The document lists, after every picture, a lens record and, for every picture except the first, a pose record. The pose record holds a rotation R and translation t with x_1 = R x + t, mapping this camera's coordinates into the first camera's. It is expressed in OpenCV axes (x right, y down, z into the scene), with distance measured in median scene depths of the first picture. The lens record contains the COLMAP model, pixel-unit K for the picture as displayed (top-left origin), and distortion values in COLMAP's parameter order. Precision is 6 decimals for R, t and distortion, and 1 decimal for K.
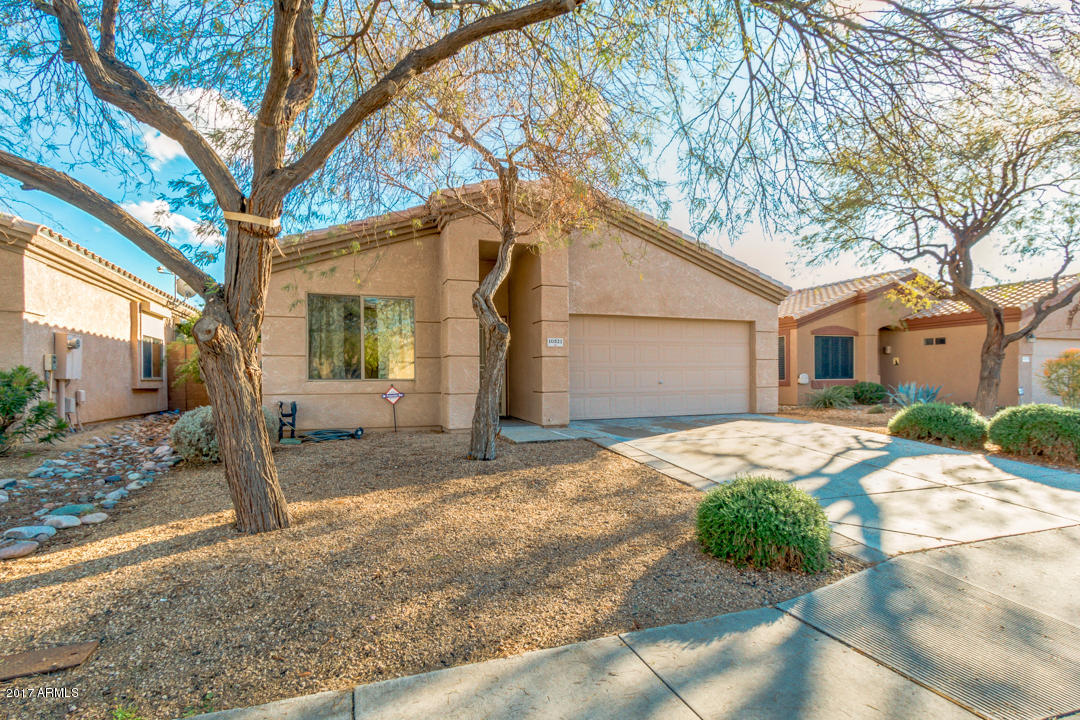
lens RADIAL K [[542.1, 0, 536.1], [0, 542.1, 380.1], [0, 0, 1]] dist [0.001077, 0.000513]
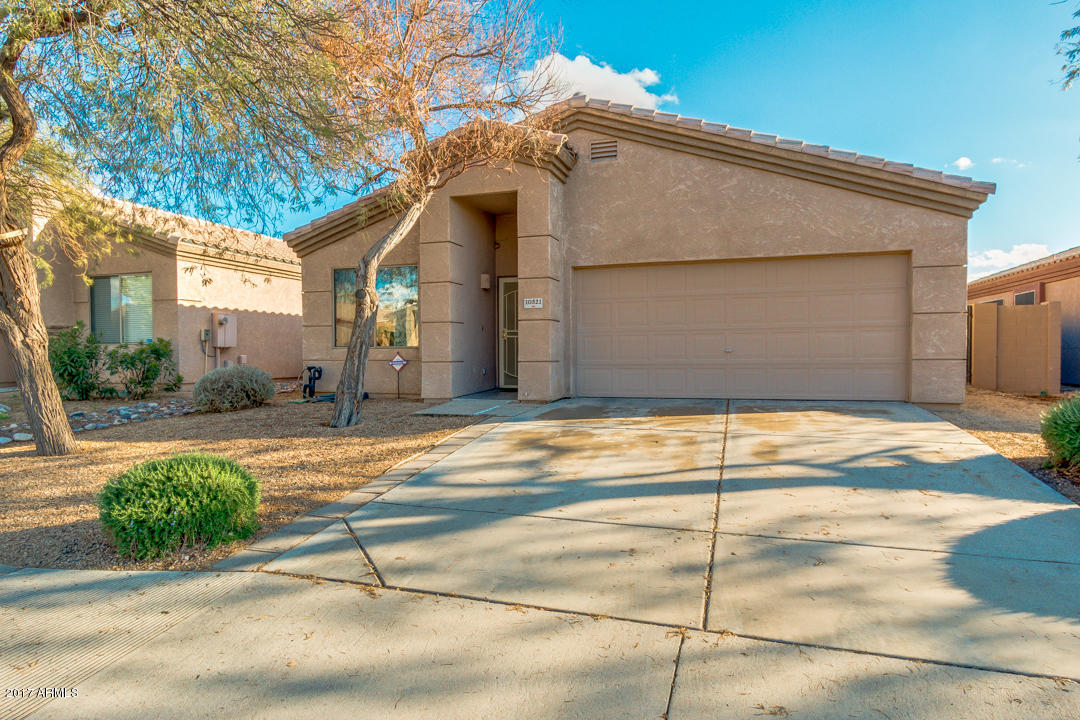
lens RADIAL K [[635.8, 0, 543.1], [0, 635.8, 357.3], [0, 0, 1]] dist [0.001596, -0.000900]
pose [[0.778986, 0.009658, -0.626967, 0.628196], [-0.000688, 0.999894, 0.014547, 0.000633], [0.627041, -0.010901, 0.778910, 0.221731]]
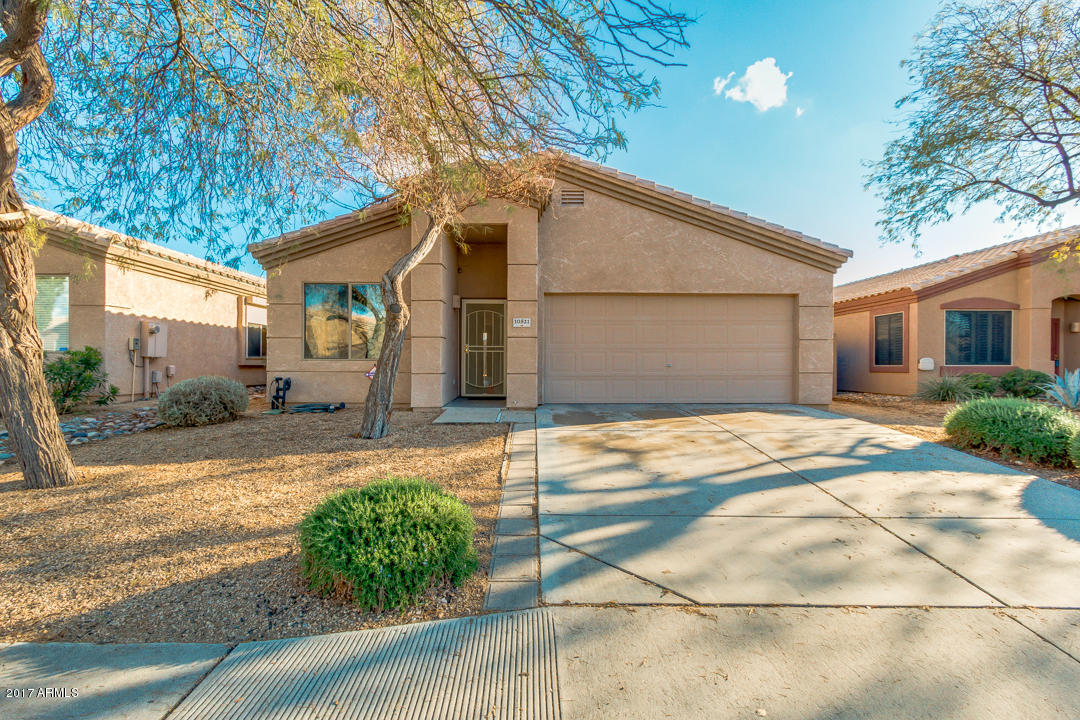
lens RADIAL K [[509.0, 0, 540.0], [0, 509.0, 360.0], [0, 0, 1]] dist [0.000631, 0.000462]
pose [[0.938753, 0.008862, -0.344478, 0.356769], [-0.010780, 0.999935, -0.003654, 0.000416], [0.344423, 0.007144, 0.938787, 0.146865]]
